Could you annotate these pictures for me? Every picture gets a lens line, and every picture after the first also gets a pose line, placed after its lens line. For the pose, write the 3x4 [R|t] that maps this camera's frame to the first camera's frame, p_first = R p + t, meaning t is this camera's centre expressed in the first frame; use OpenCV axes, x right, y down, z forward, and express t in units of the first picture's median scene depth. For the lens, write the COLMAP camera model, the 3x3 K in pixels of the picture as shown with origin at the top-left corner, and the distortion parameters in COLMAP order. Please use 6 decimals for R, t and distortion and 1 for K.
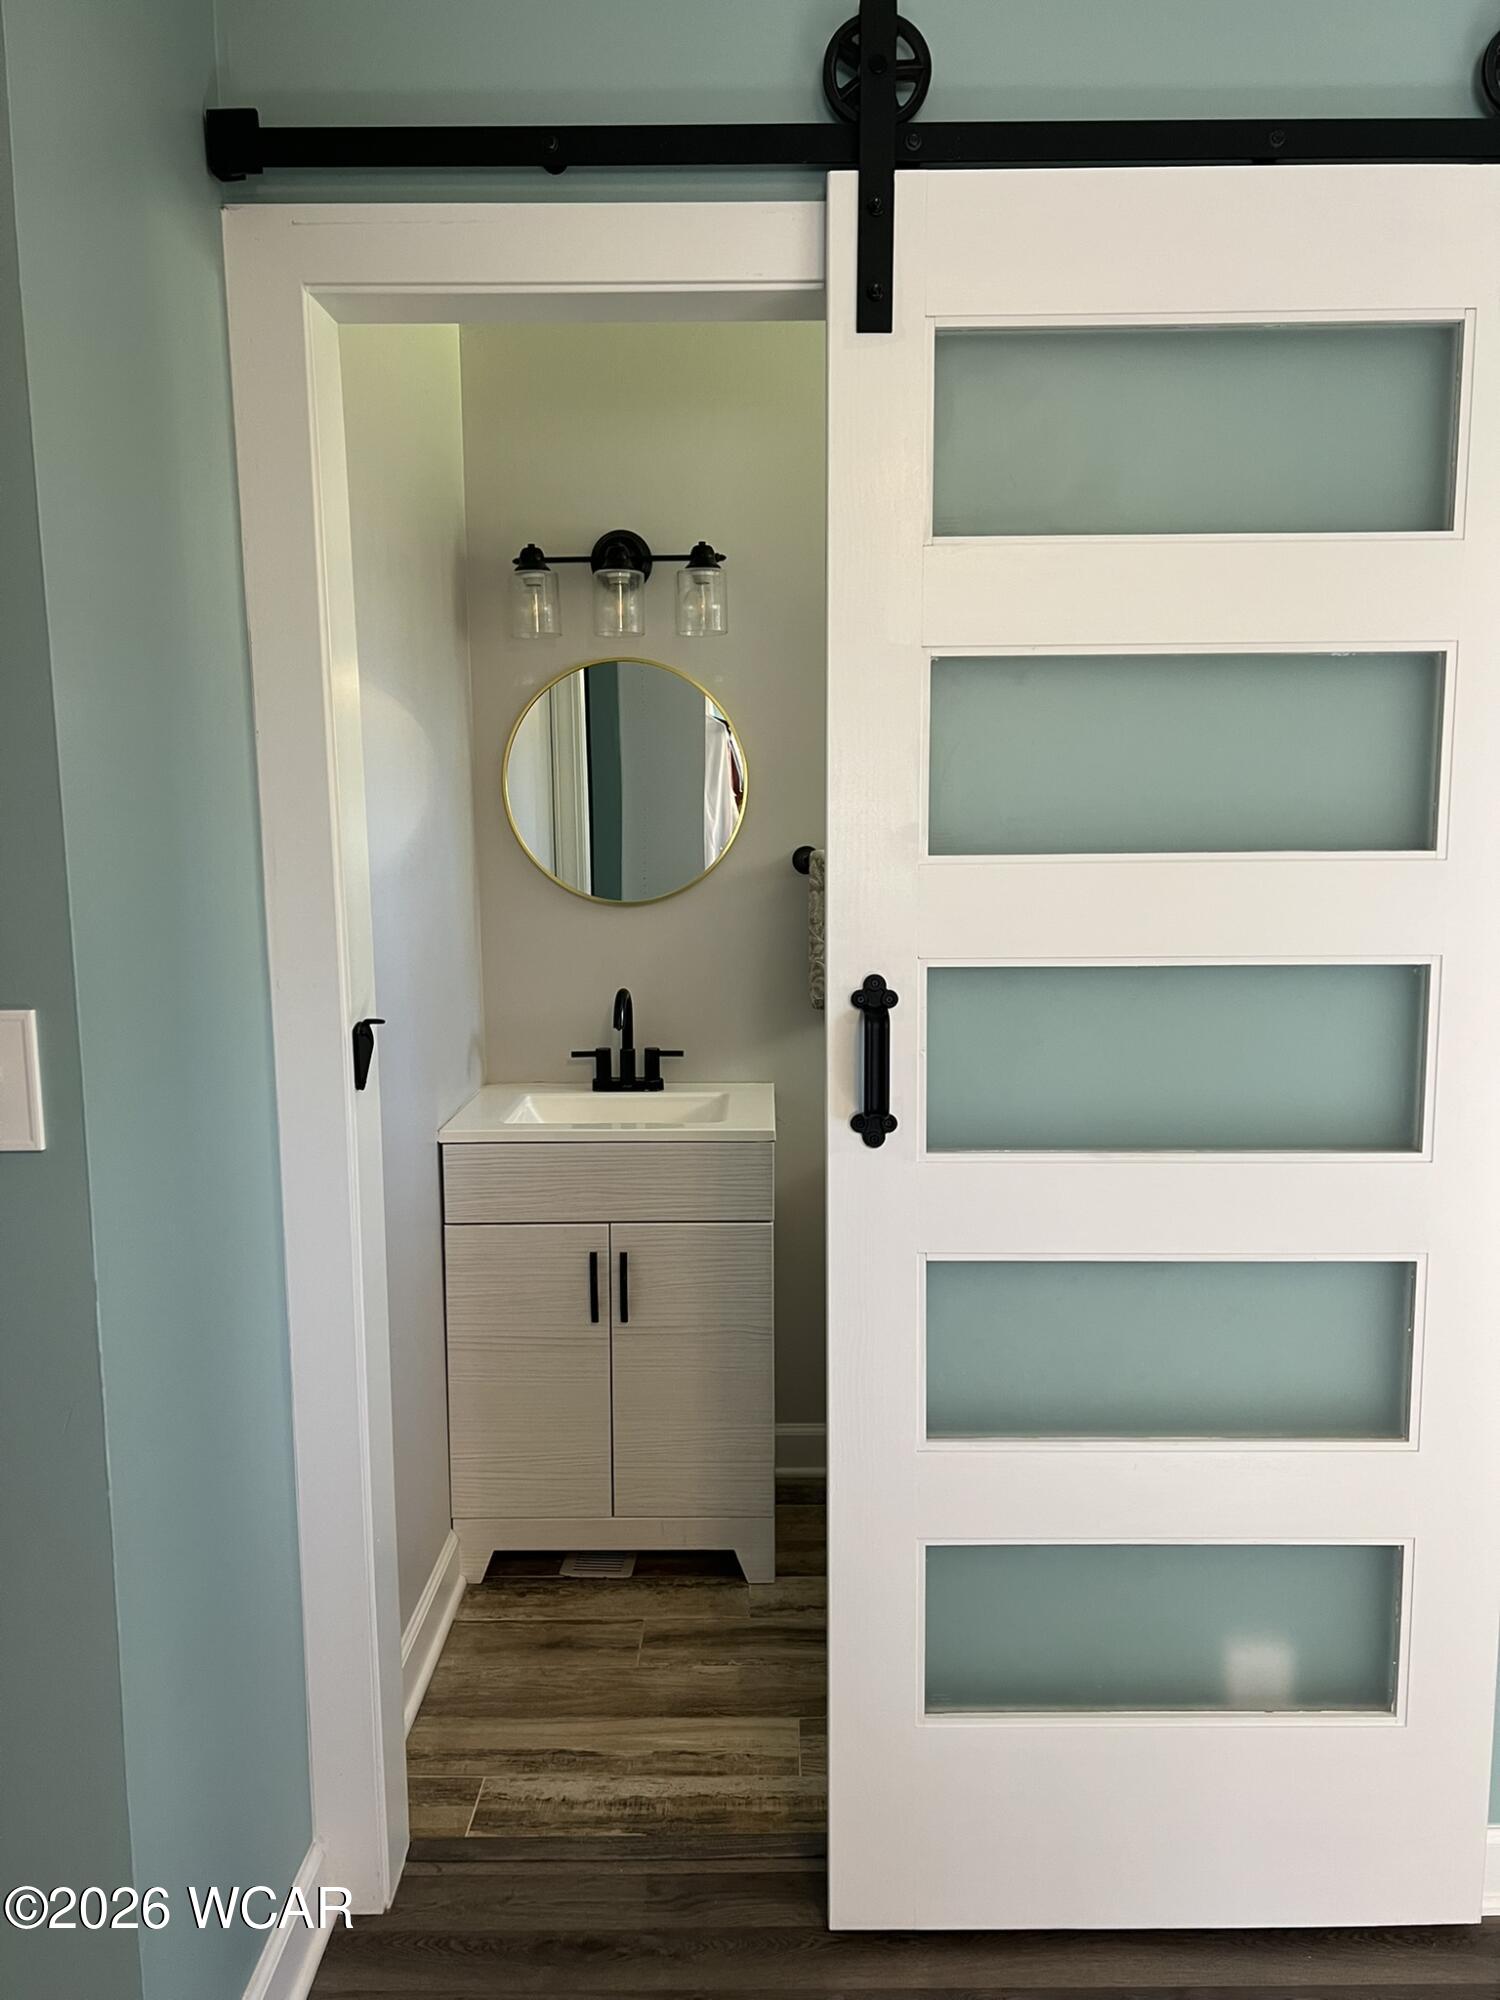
lens RADIAL K [[1514.5, 0, 750.0], [0, 1514.5, 1000.0], [0, 0, 1]] dist [0.068934, -0.097809]
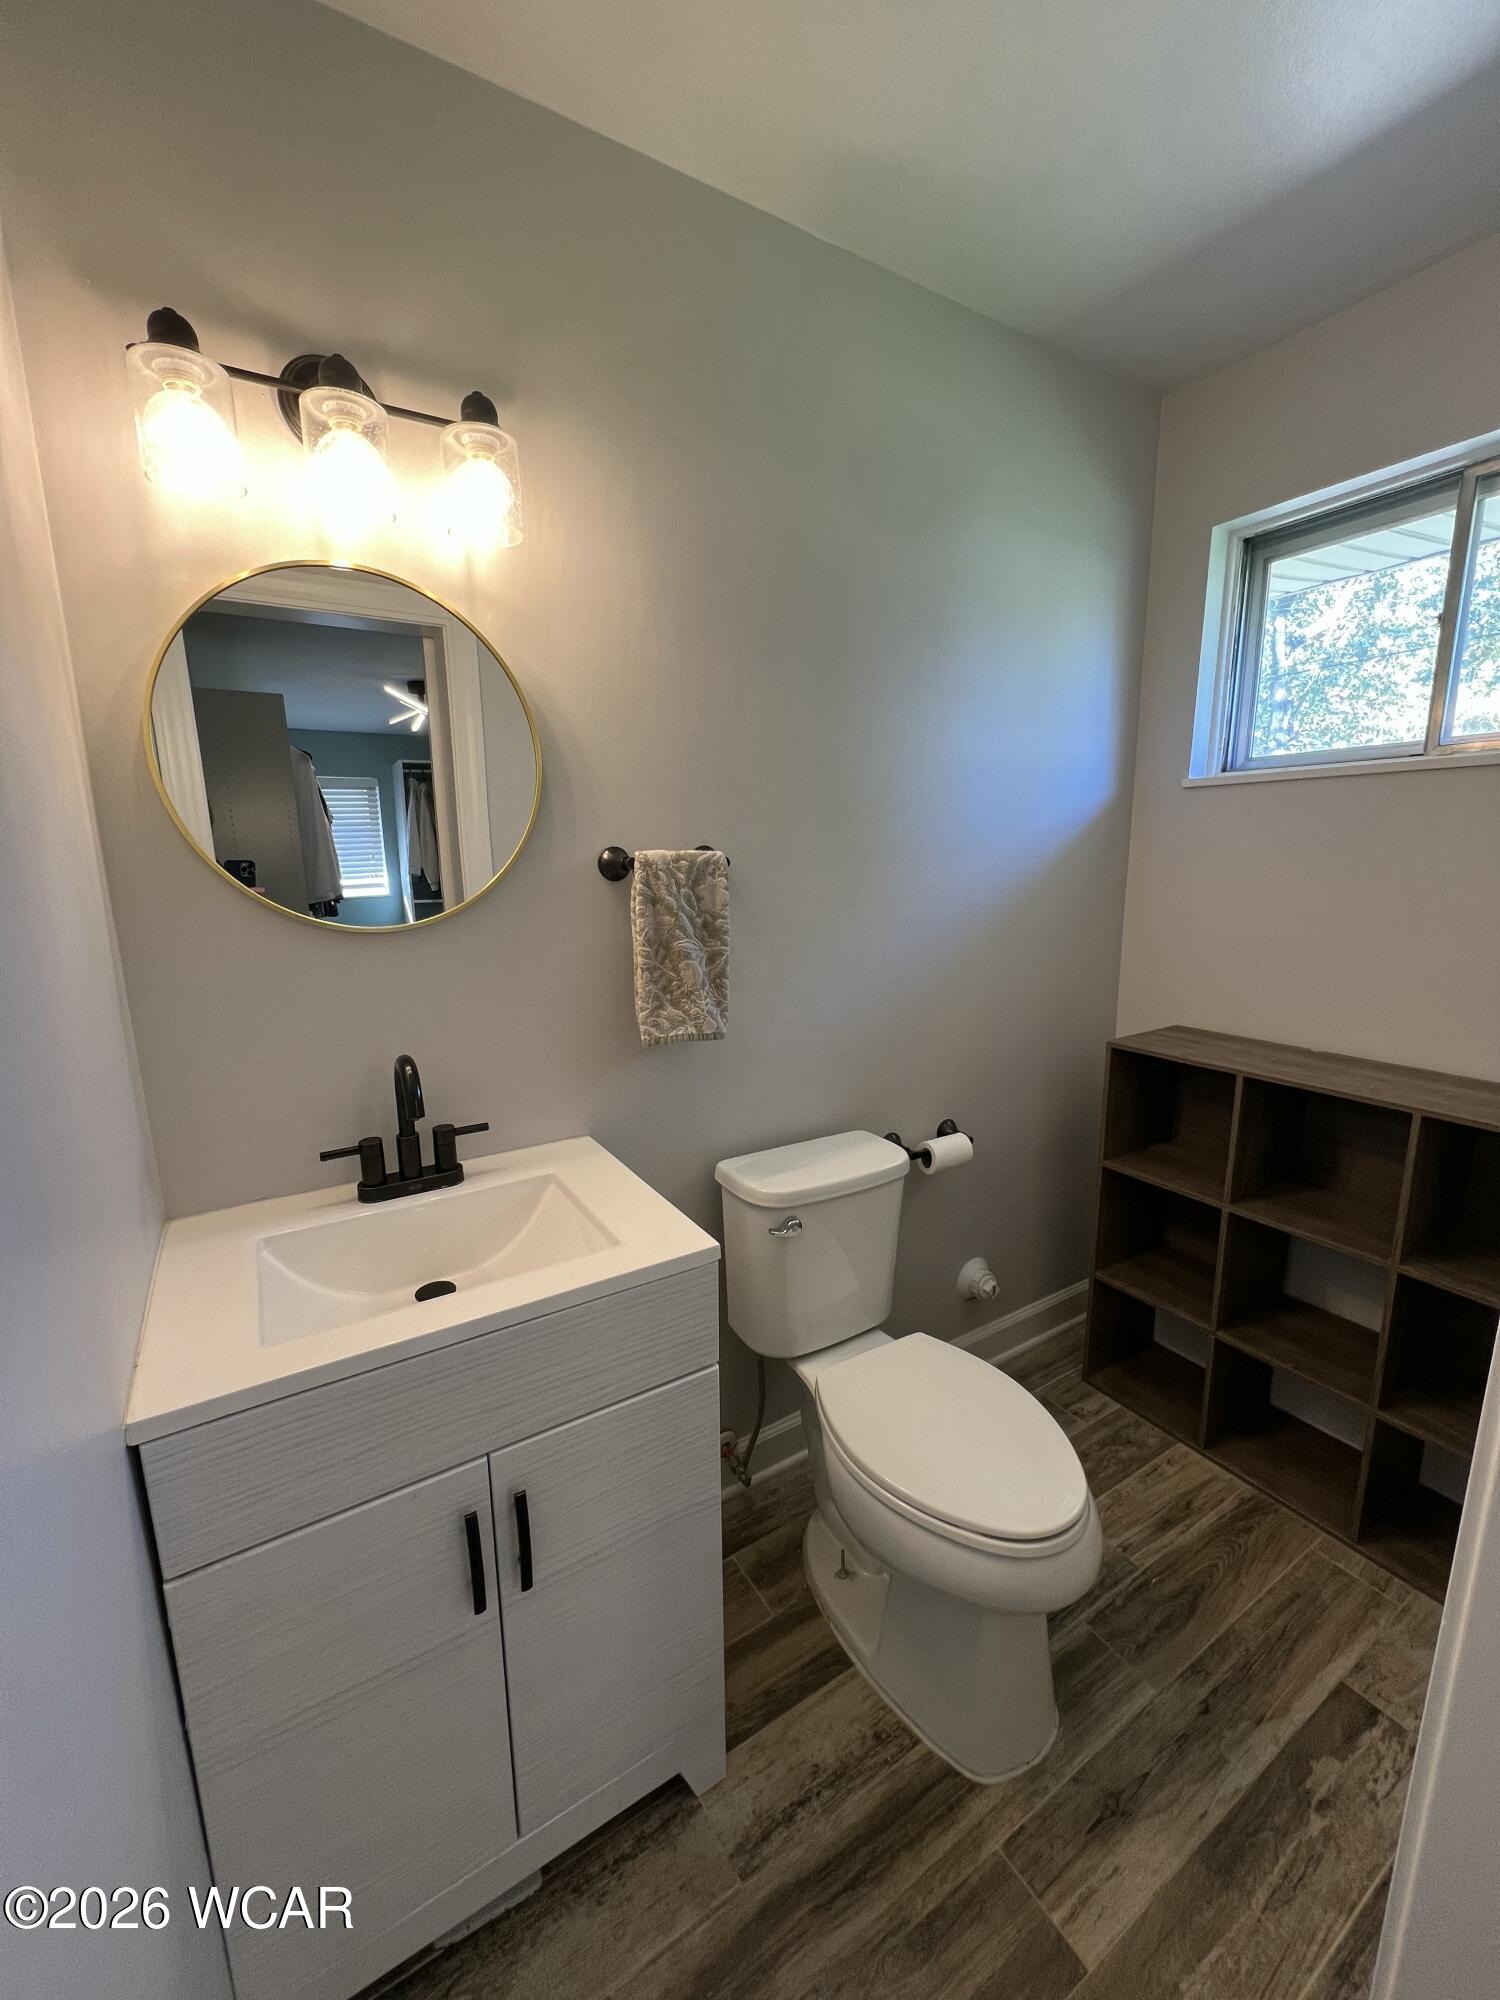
lens RADIAL K [[803.8, 0, 757.6], [0, 803.8, 997.9], [0, 0, 1]] dist [0.000635, -0.000209]
pose [[0.845072, -0.108636, 0.523499, -0.151058], [0.079061, 0.993766, 0.078600, -0.056171], [-0.528775, -0.025034, 0.848393, 0.664360]]
